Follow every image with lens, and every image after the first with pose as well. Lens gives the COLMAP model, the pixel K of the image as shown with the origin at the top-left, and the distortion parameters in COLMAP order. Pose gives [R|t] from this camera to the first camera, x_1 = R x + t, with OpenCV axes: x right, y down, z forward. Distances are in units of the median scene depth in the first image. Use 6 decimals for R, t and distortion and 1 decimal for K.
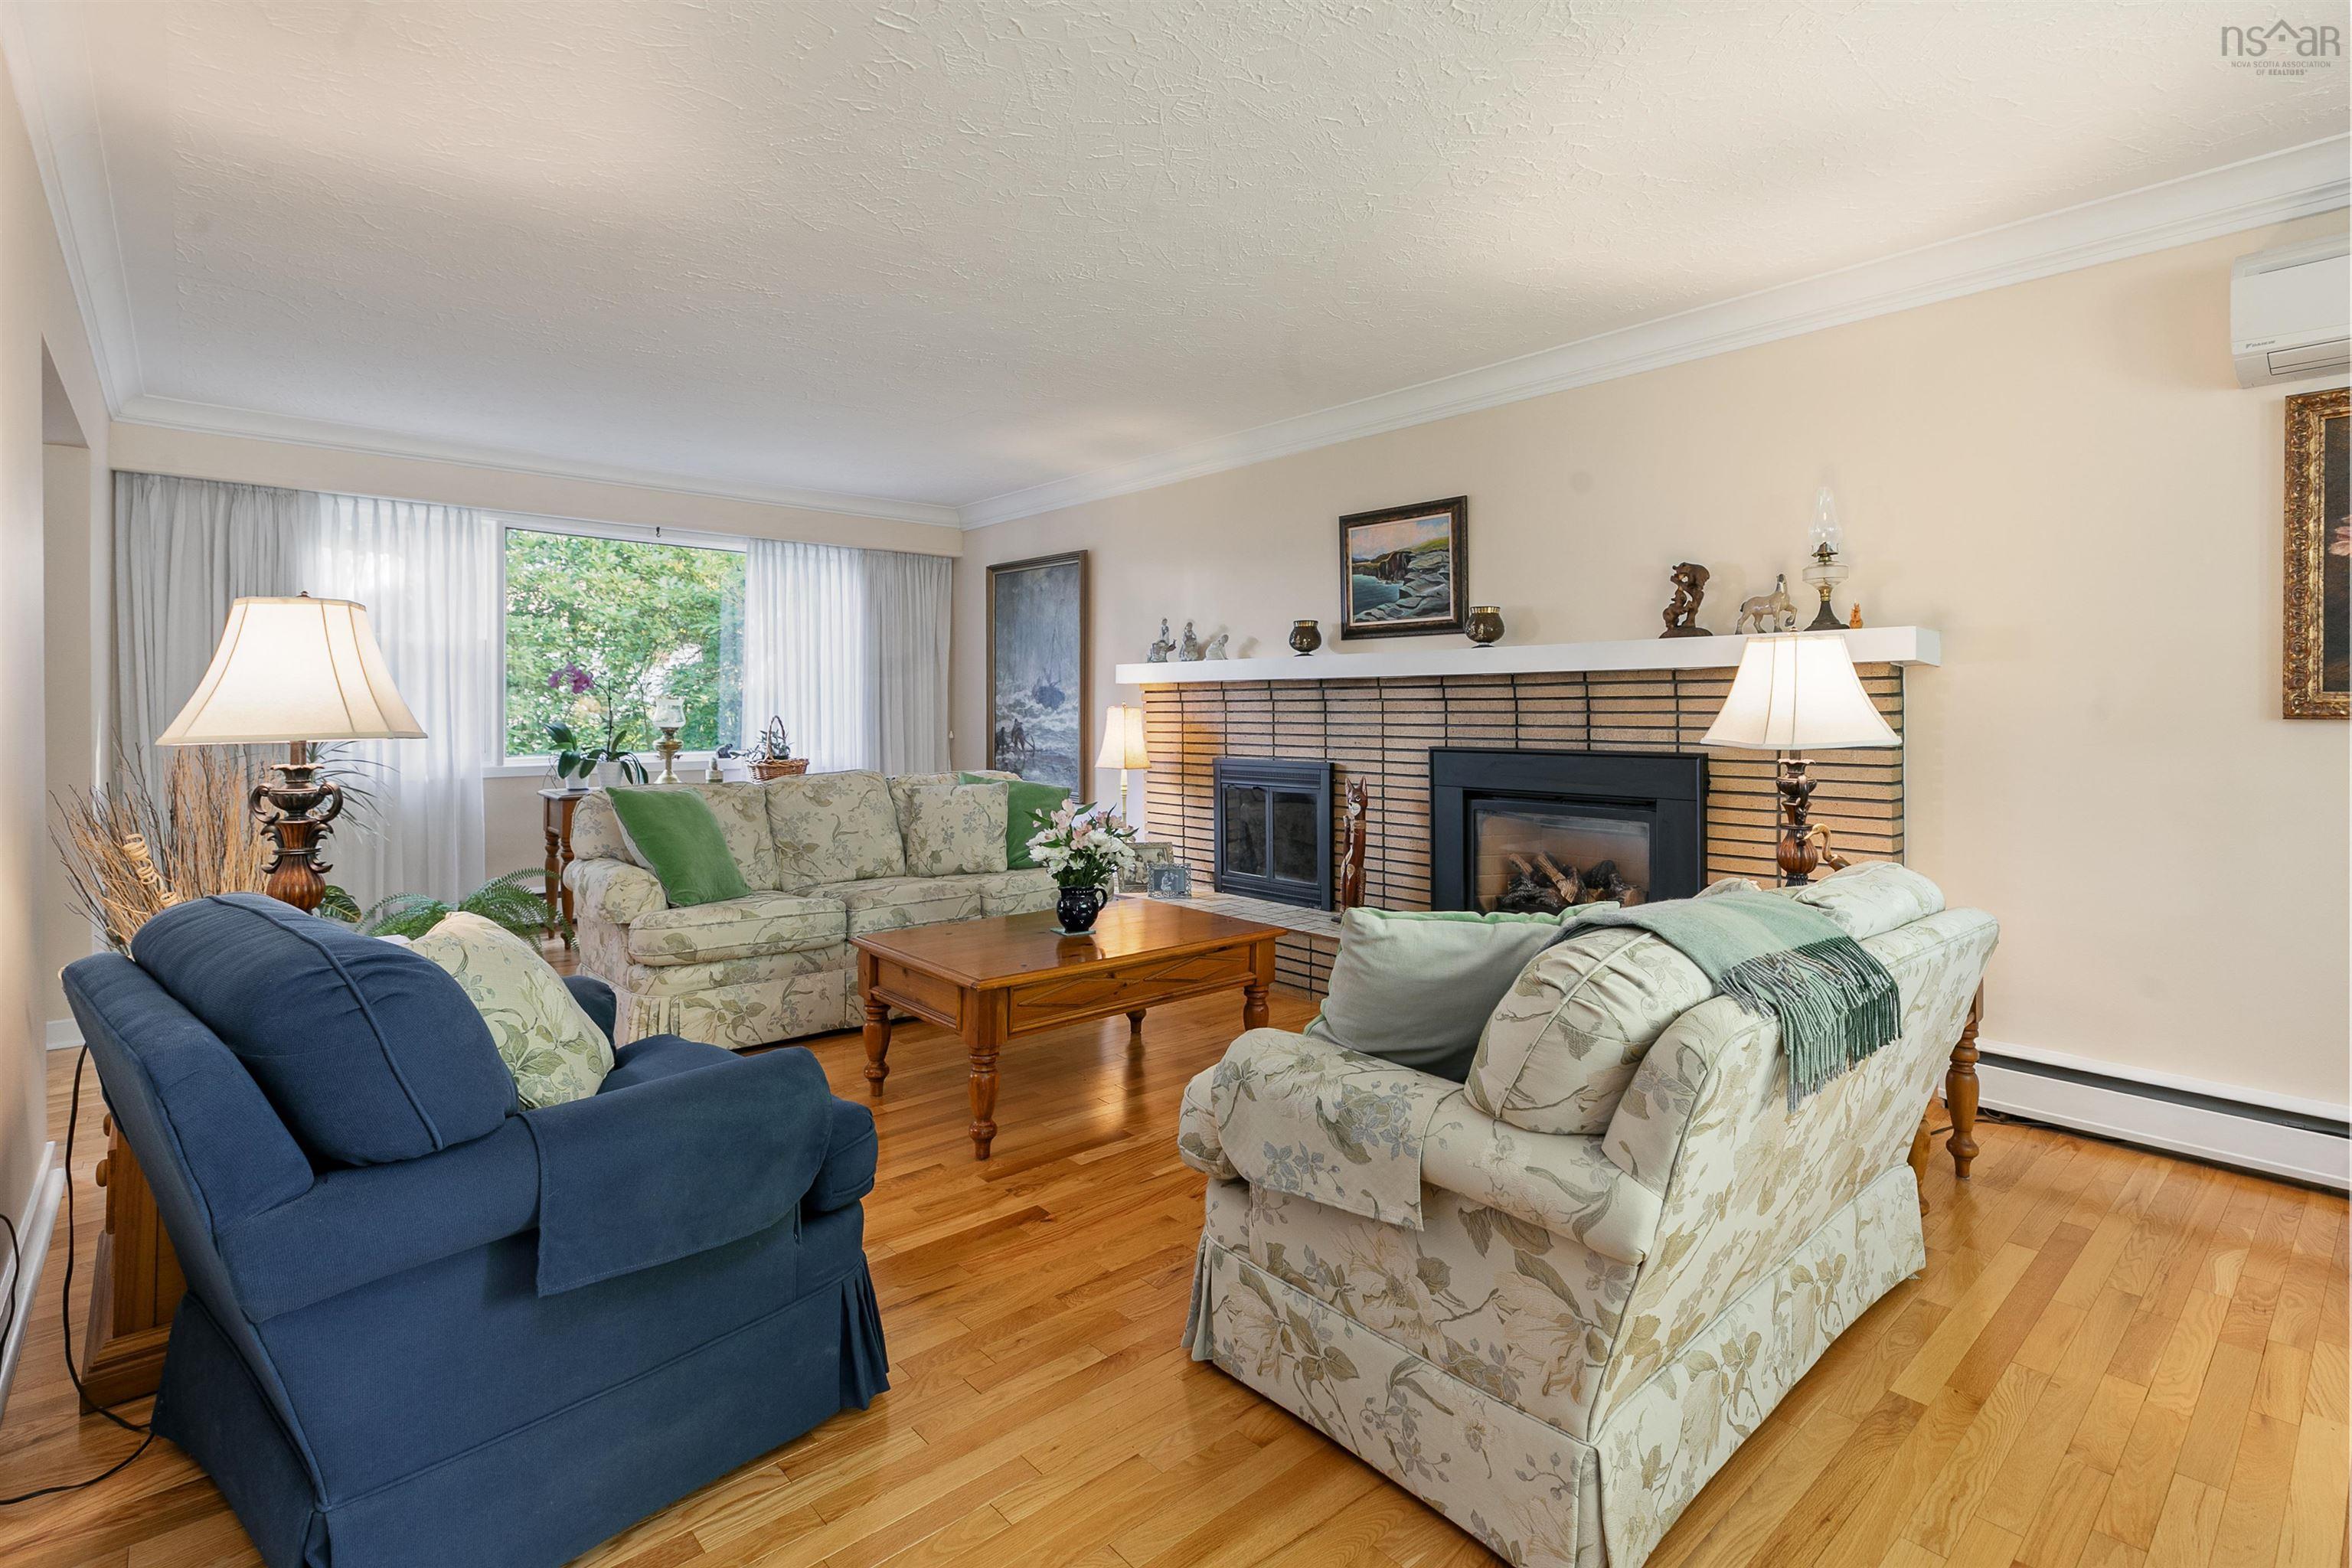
lens RADIAL K [[1104.0, 0, 1218.6], [0, 1104.0, 716.7], [0, 0, 1]] dist [0.000145, 0.000223]
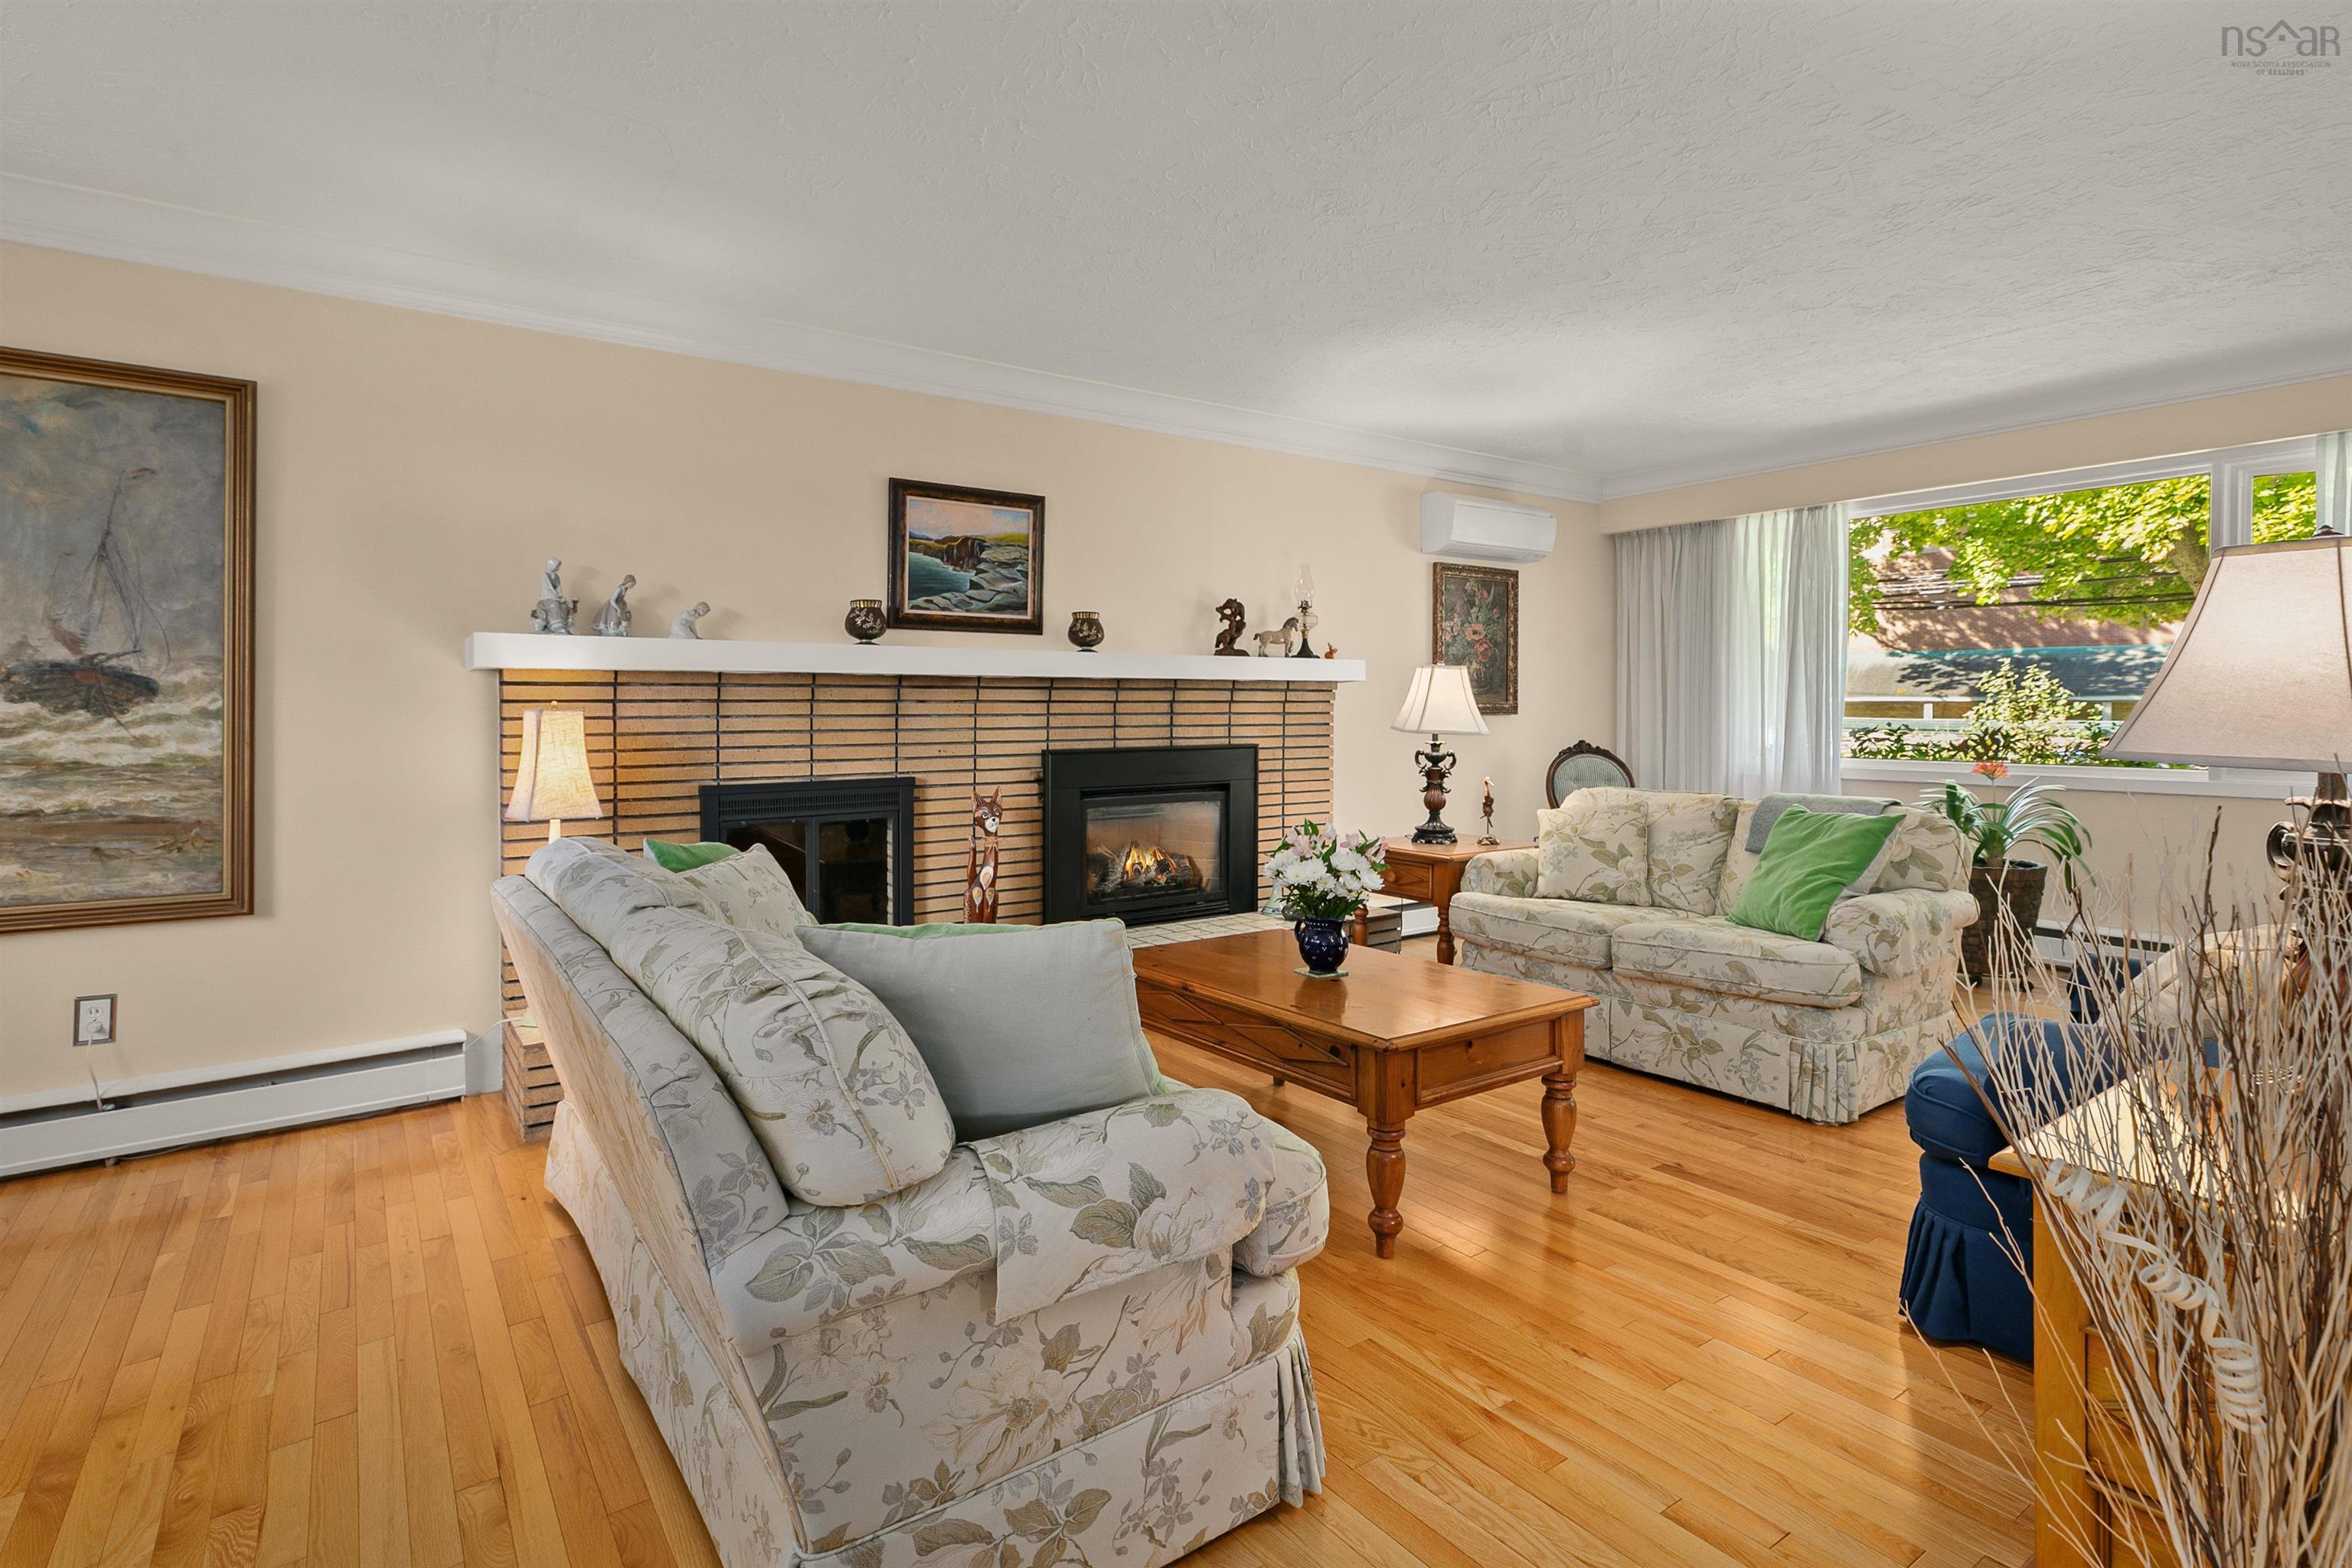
lens RADIAL K [[1137.3, 0, 1107.8], [0, 1137.3, 719.5], [0, 0, 1]] dist [-0.000162, -0.000093]
pose [[0.148213, -0.007489, 0.988927, -0.876927], [0.010315, 0.999929, 0.006026, -0.005902], [-0.988902, 0.009308, 0.148280, 0.889147]]
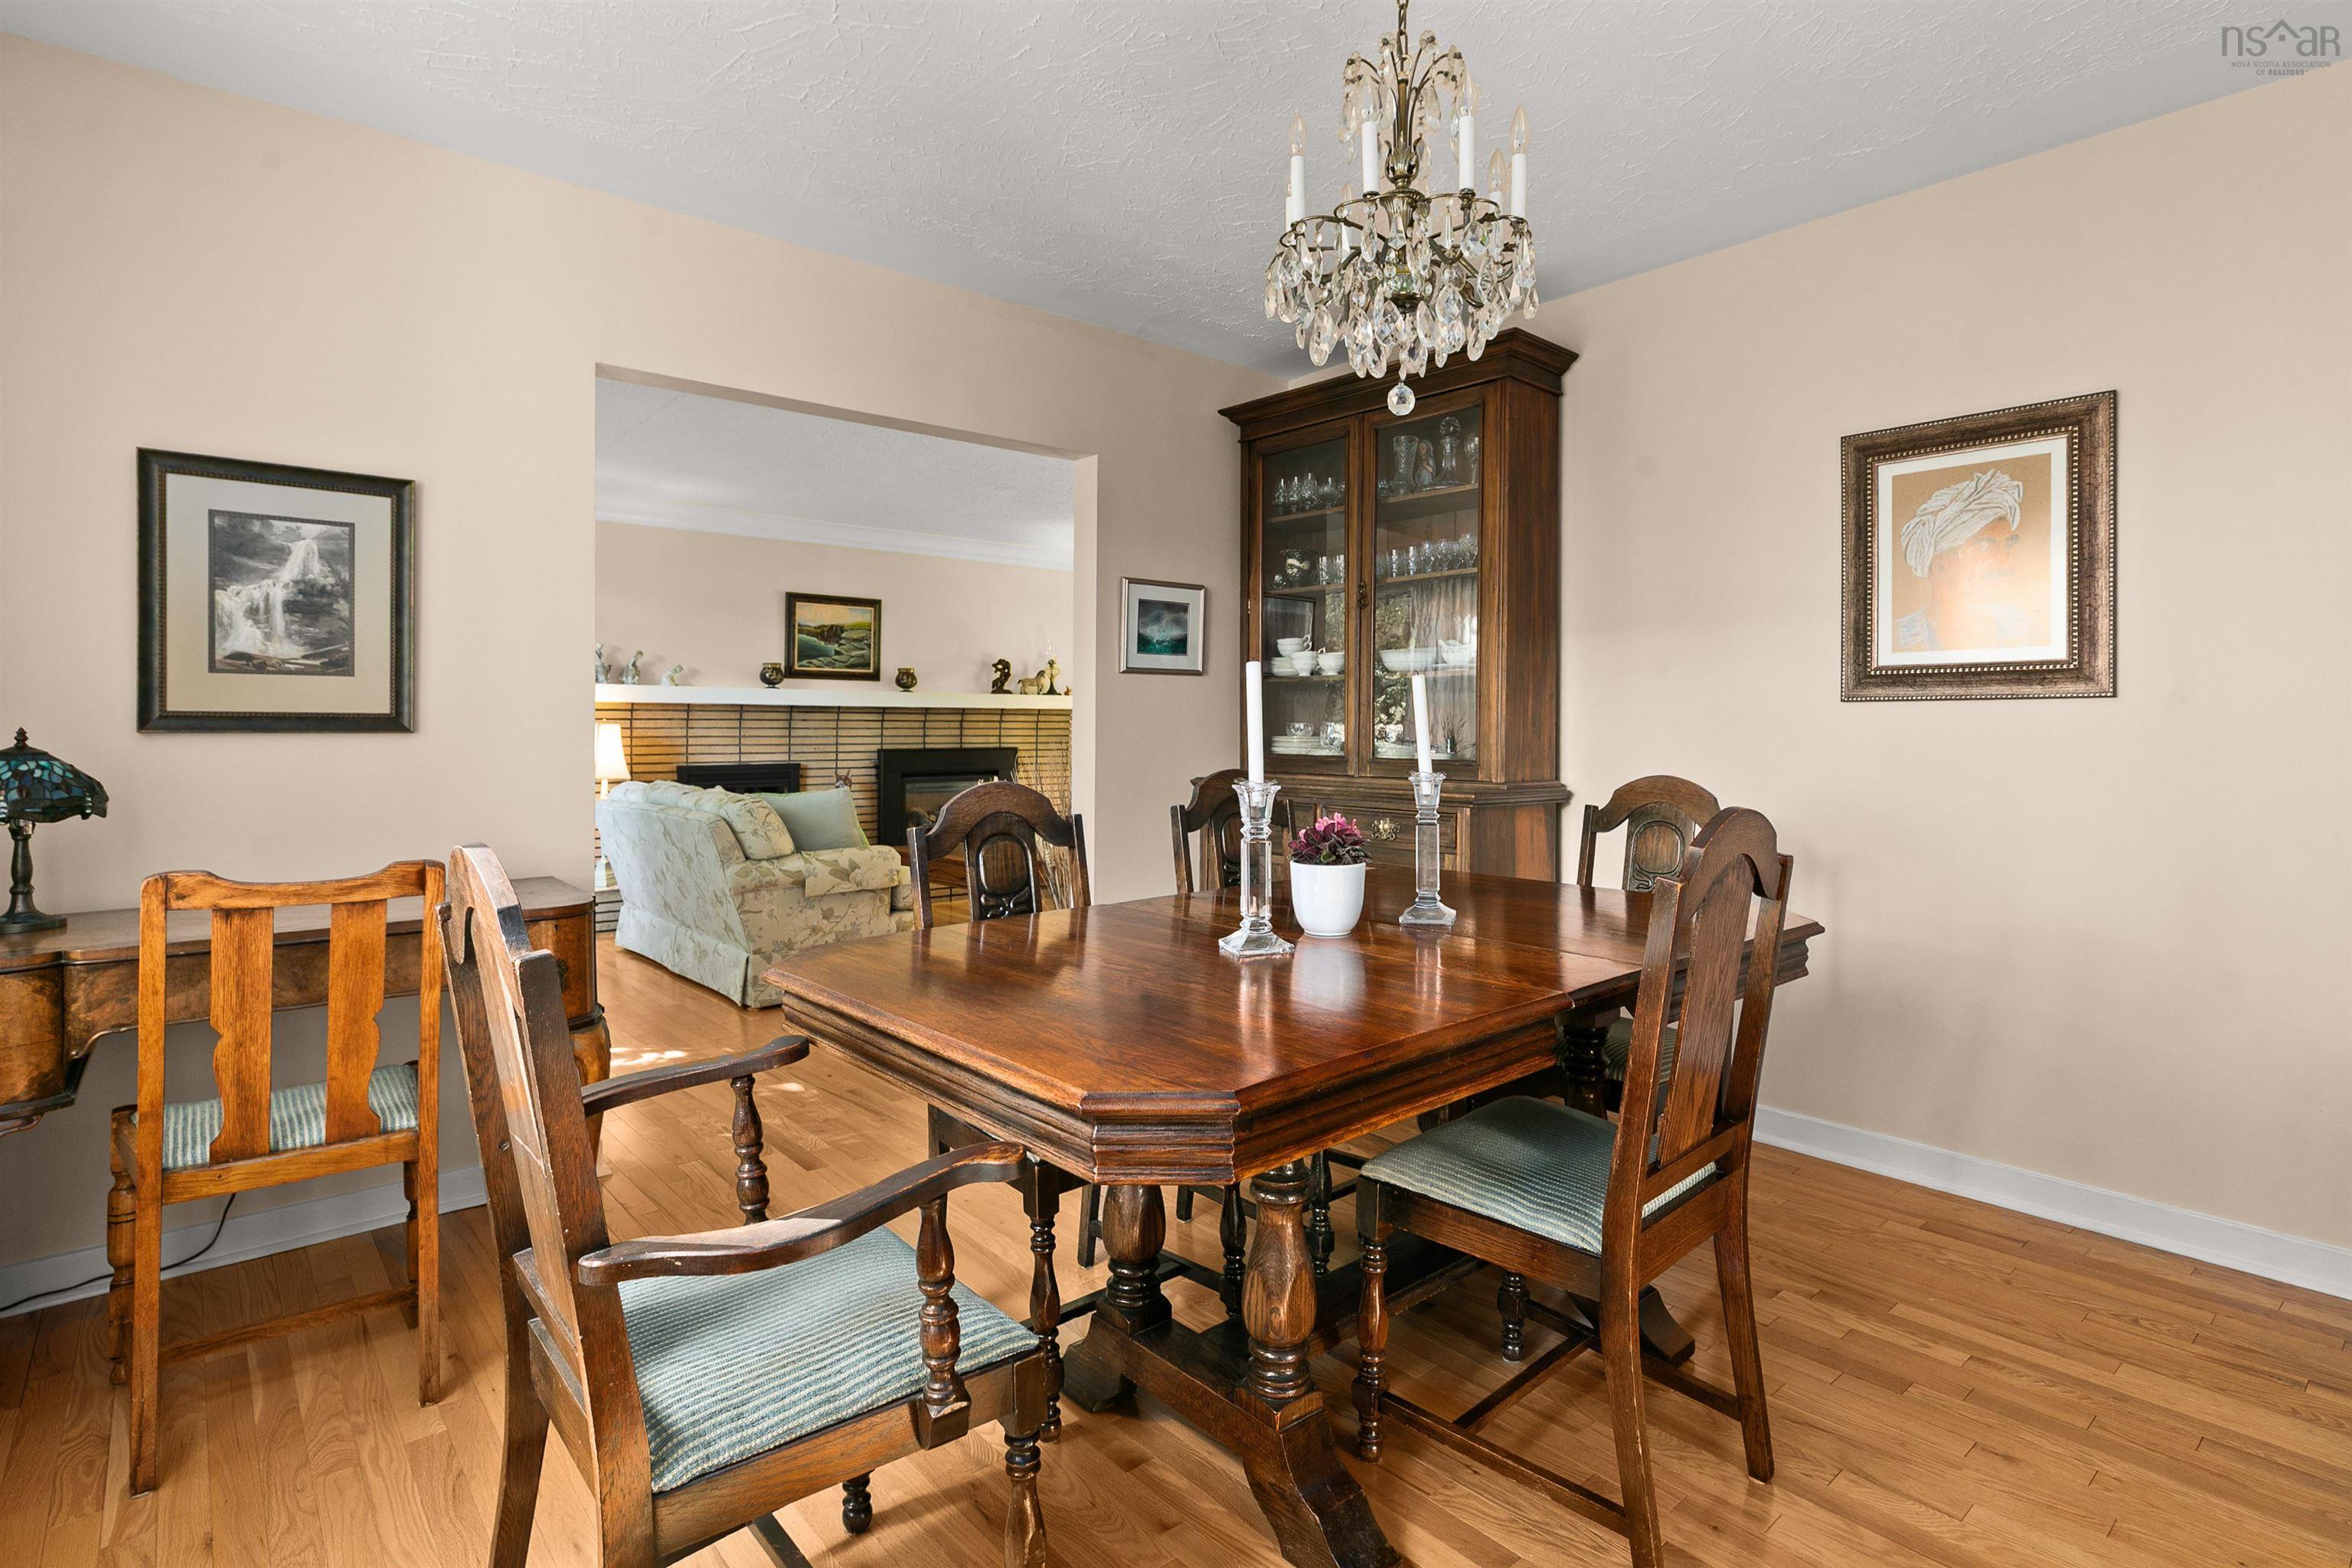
lens RADIAL K [[1148.1, 0, 1169.4], [0, 1148.1, 744.4], [0, 0, 1]] dist [-0.002588, 0.000180]
pose [[0.029309, -0.011789, 0.999501, -1.702649], [0.005490, 0.999917, 0.011633, 0.002634], [-0.999555, 0.005146, 0.029371, 0.570518]]
